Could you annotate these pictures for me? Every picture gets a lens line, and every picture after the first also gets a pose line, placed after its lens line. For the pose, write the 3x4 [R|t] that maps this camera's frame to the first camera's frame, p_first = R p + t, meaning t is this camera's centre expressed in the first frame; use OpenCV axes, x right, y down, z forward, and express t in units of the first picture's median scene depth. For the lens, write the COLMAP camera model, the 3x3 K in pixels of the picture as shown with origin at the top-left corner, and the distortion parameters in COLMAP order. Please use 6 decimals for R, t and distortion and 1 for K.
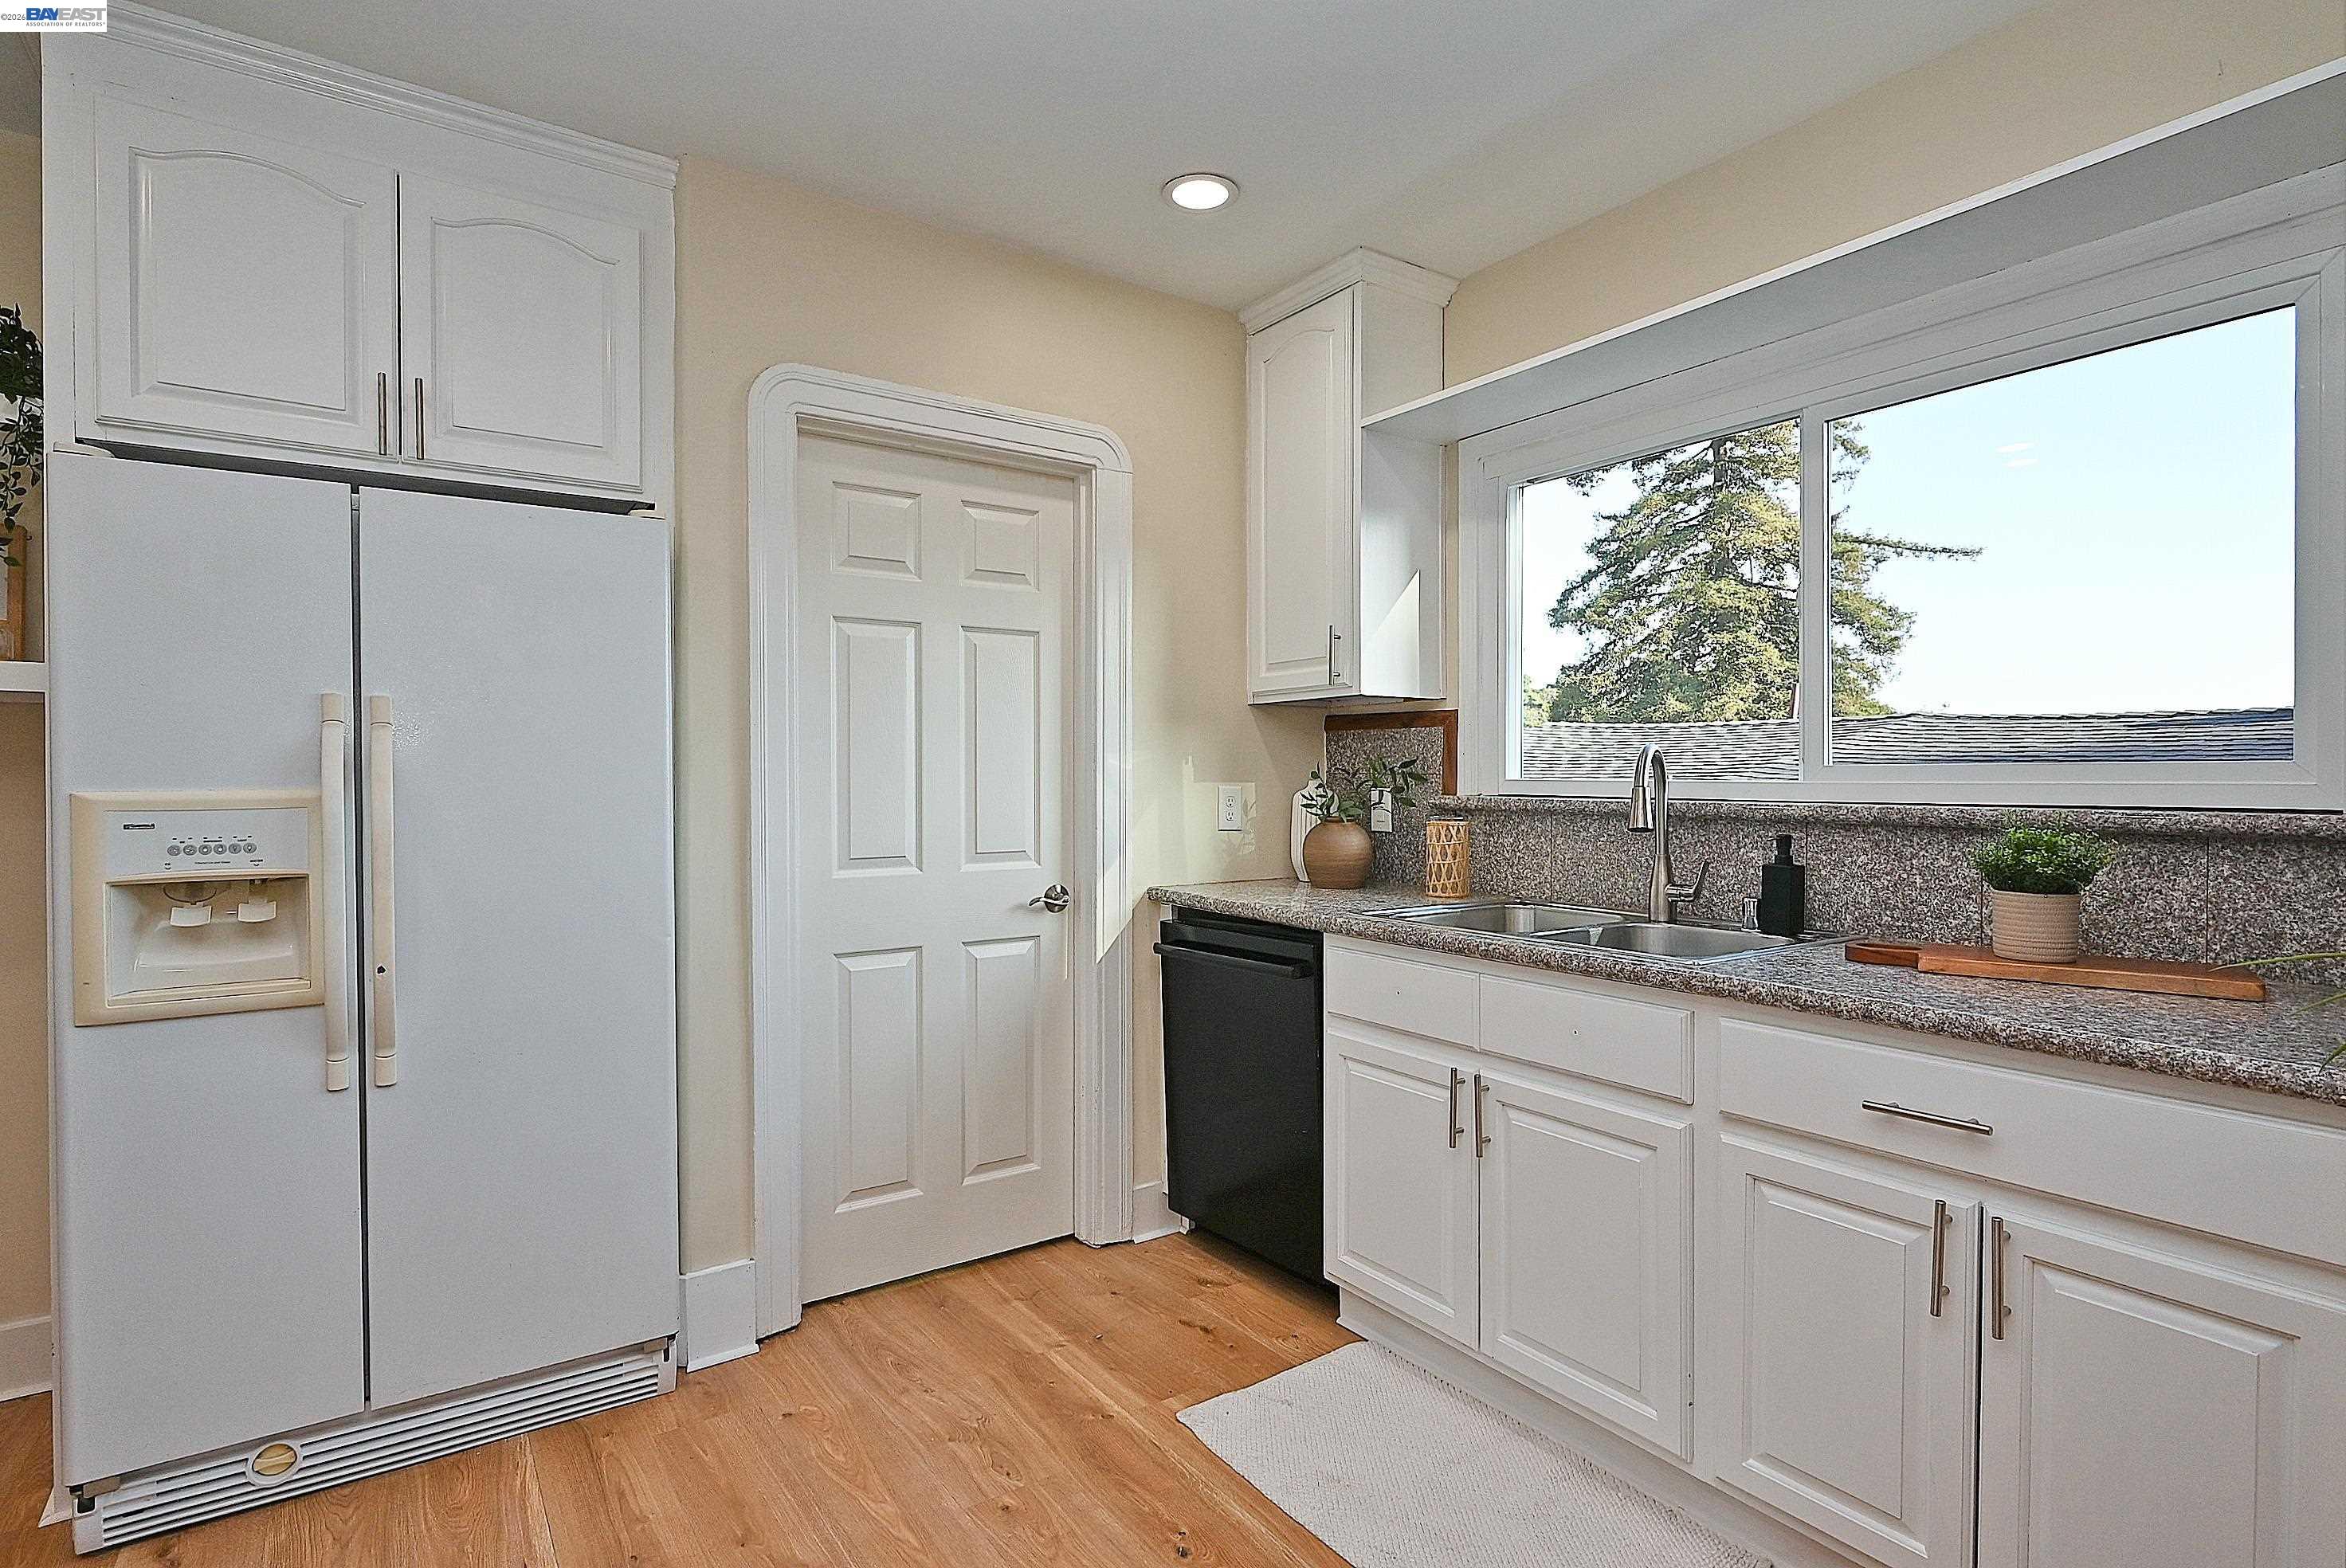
lens RADIAL K [[1158.7, 0, 1169.8], [0, 1158.7, 786.3], [0, 0, 1]] dist [-0.002586, 0.000630]
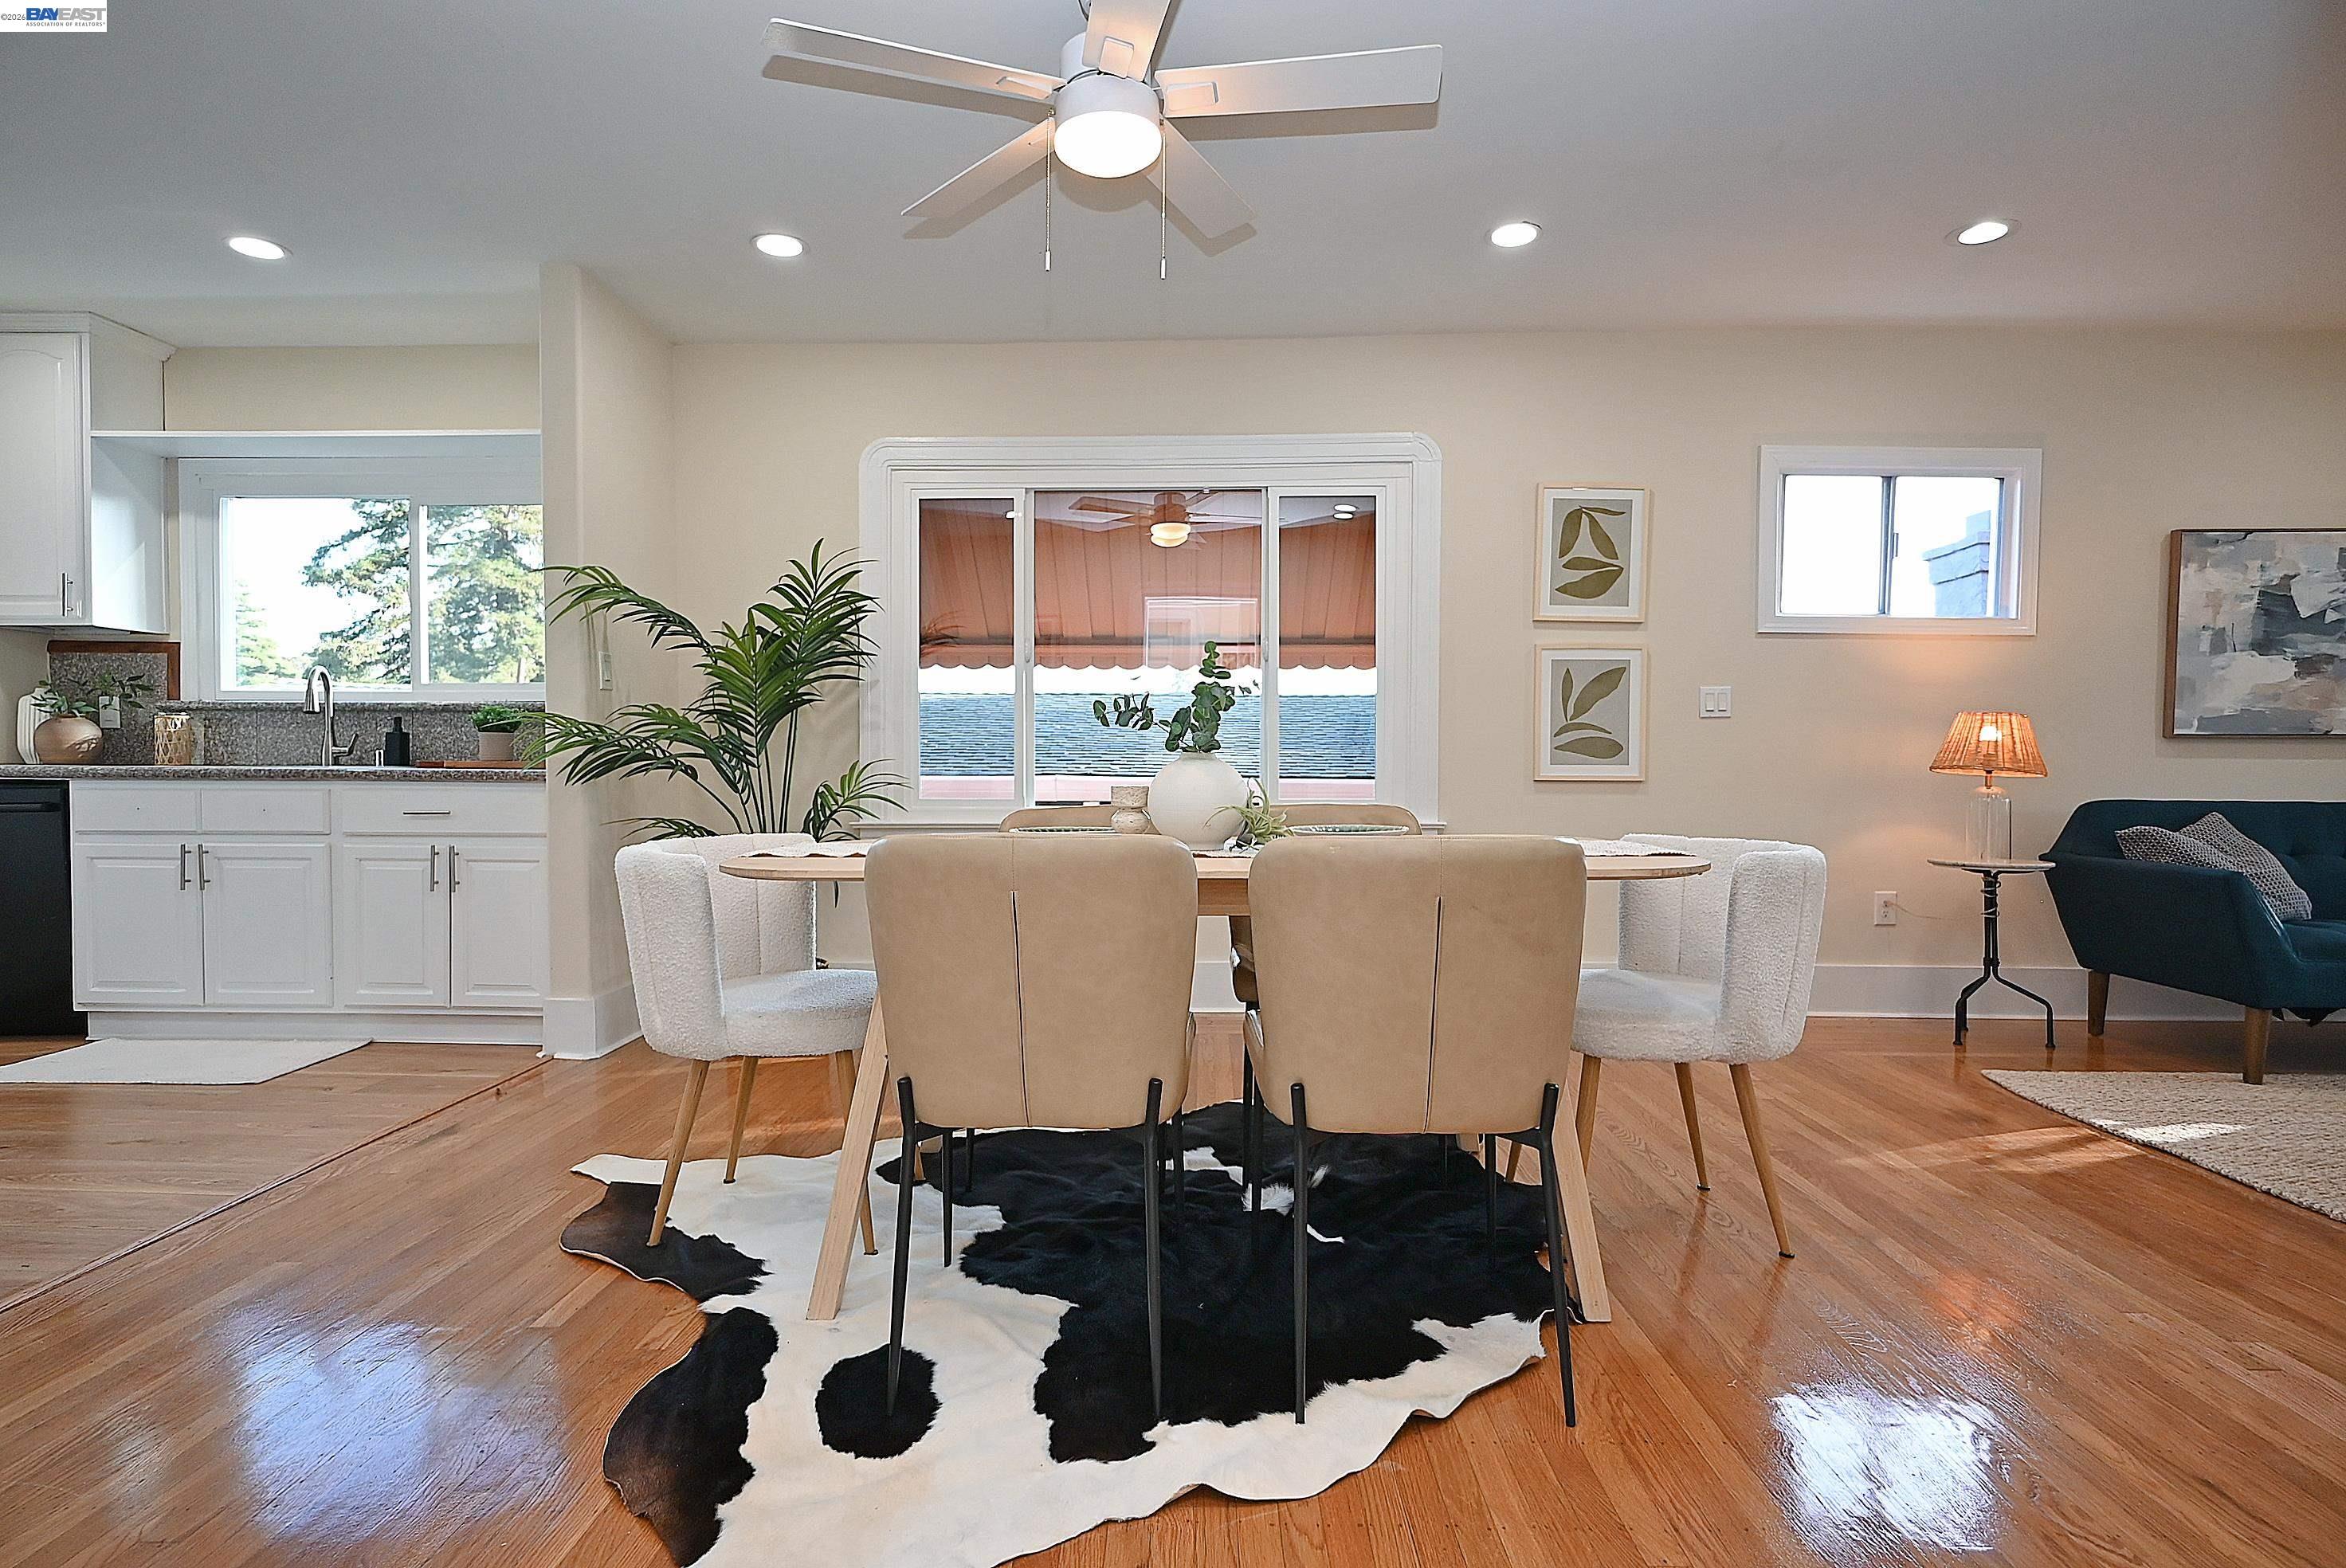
lens RADIAL K [[1158.7, 0, 1169.8], [0, 1158.7, 786.3], [0, 0, 1]] dist [-0.002586, 0.000630]
pose [[0.576275, -0.014733, 0.817123, -0.238632], [0.004596, 0.999880, 0.014787, 0.104643], [-0.817243, -0.004766, 0.576273, -0.906211]]
